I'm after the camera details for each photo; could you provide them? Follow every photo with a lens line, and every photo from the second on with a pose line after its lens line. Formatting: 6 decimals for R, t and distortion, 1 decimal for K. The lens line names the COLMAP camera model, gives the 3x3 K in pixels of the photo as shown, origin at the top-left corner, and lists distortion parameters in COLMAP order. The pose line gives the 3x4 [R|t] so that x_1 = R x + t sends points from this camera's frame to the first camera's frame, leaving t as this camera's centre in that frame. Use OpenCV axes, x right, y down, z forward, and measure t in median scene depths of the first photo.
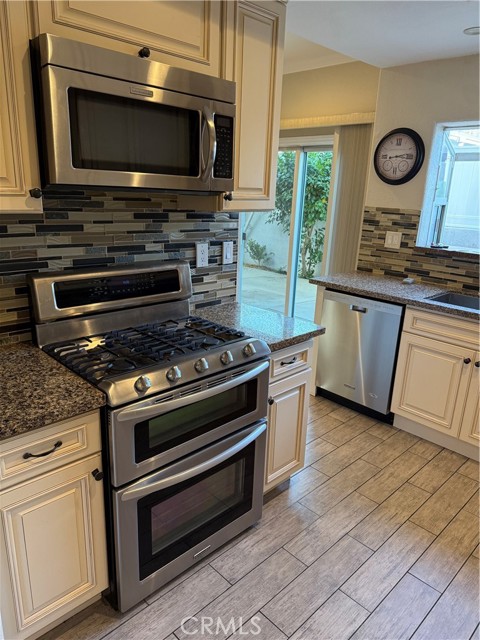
lens RADIAL K [[455.9, 0, 237.4], [0, 455.9, 318.8], [0, 0, 1]] dist [0.031421, -0.036077]
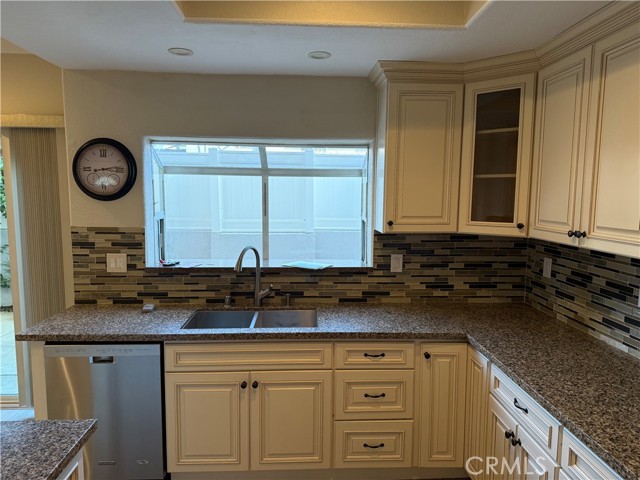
lens RADIAL K [[455.9, 0, 320.5], [0, 455.9, 245.3], [0, 0, 1]] dist [0.031421, -0.036077]
pose [[0.659903, -0.120433, 0.741636, -0.040059], [0.229206, 0.972288, -0.046058, -0.081919], [-0.715537, 0.200381, 0.669219, 0.159370]]
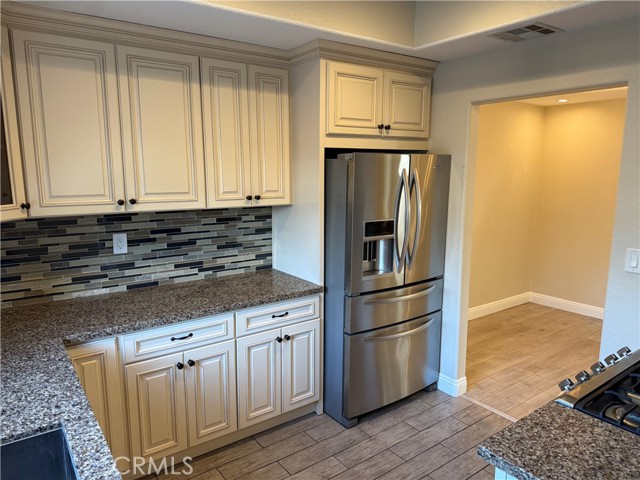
lens RADIAL K [[455.9, 0, 320.4], [0, 455.9, 242.2], [0, 0, 1]] dist [0.031421, -0.036077]
pose [[-0.989125, -0.067547, 0.130647, 0.312399], [-0.003552, 0.899010, 0.437915, -0.386855], [-0.147032, 0.432688, -0.889473, 1.213632]]
